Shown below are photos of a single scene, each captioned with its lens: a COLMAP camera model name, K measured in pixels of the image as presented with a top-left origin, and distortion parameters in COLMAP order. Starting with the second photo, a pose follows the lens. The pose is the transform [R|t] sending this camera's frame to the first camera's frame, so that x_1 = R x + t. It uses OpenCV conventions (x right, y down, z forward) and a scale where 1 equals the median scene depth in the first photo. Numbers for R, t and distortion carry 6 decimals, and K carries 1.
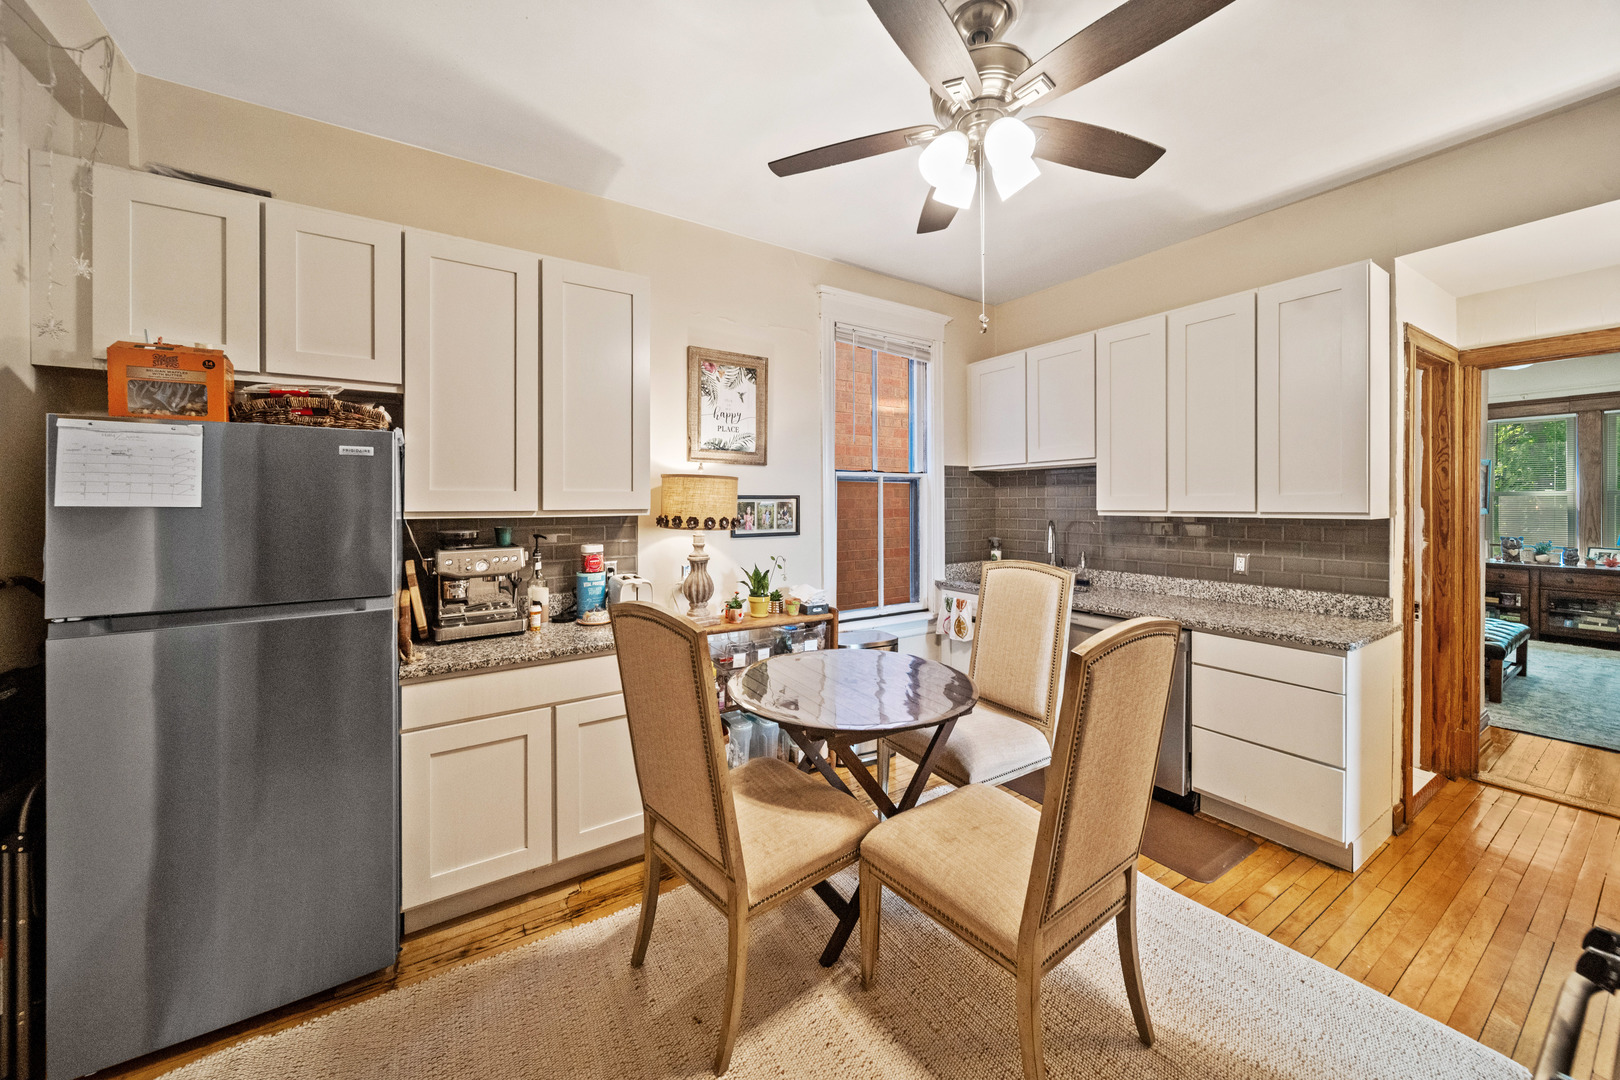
lens RADIAL K [[584.7, 0, 812.3], [0, 584.7, 505.2], [0, 0, 1]] dist [0.001471, 0.000147]
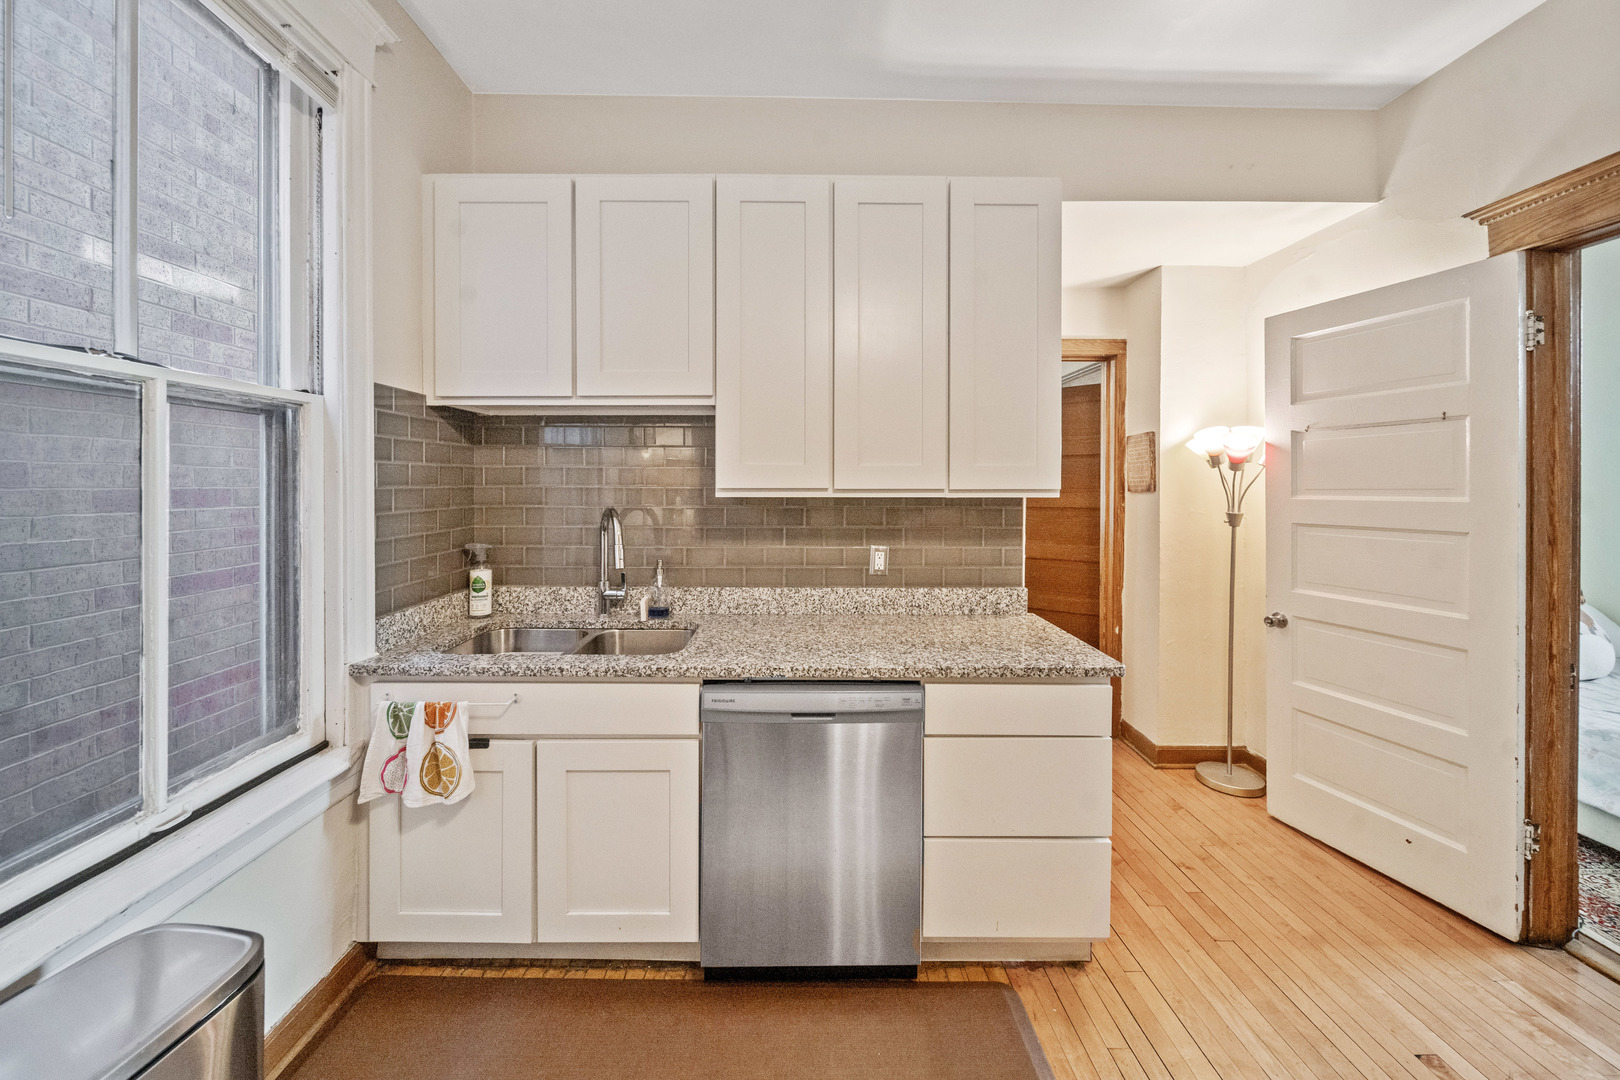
lens RADIAL K [[584.7, 0, 790.2], [0, 584.7, 489.1], [0, 0, 1]] dist [0.001471, 0.000147]
pose [[0.546196, 0.000374, 0.837657, 0.047463], [-0.001854, 0.999998, 0.000763, 0.009075], [-0.837655, -0.001970, 0.546196, 0.636864]]
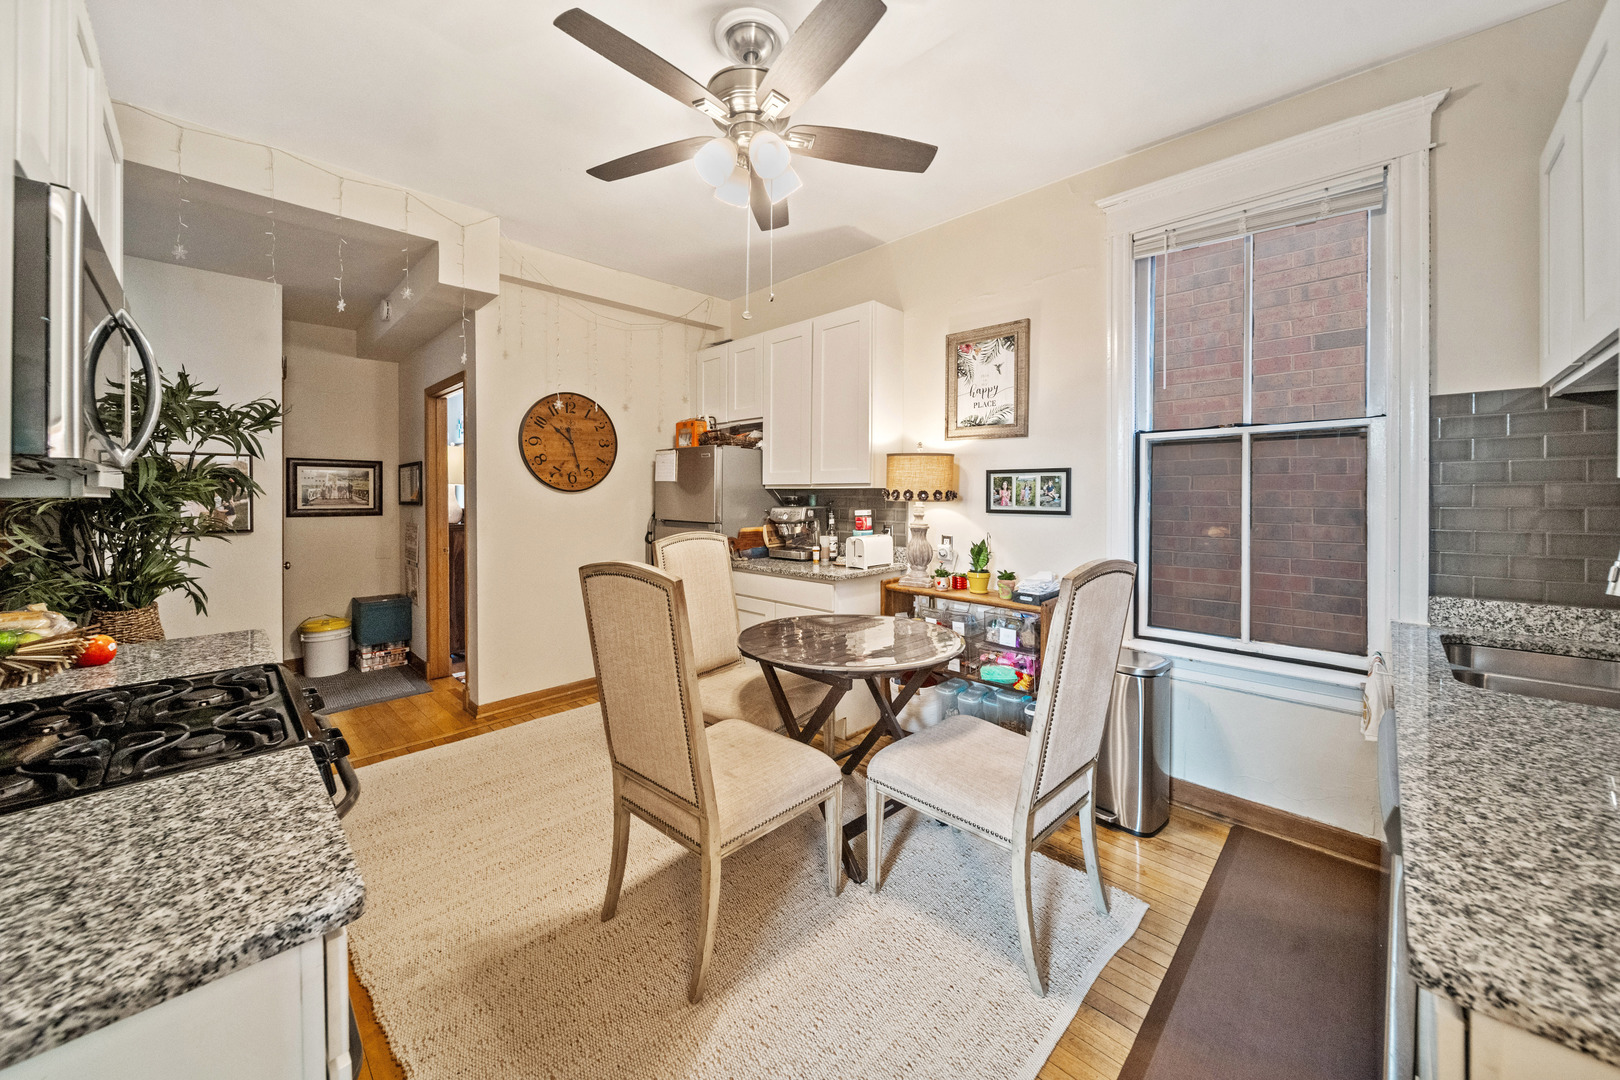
lens RADIAL K [[584.7, 0, 786.6], [0, 584.7, 492.7], [0, 0, 1]] dist [0.001471, 0.000147]
pose [[0.197688, 0.002713, -0.980261, 0.729040], [-0.010477, 0.999945, 0.000654, 0.023003], [0.980209, 0.010141, 0.197705, 0.443308]]
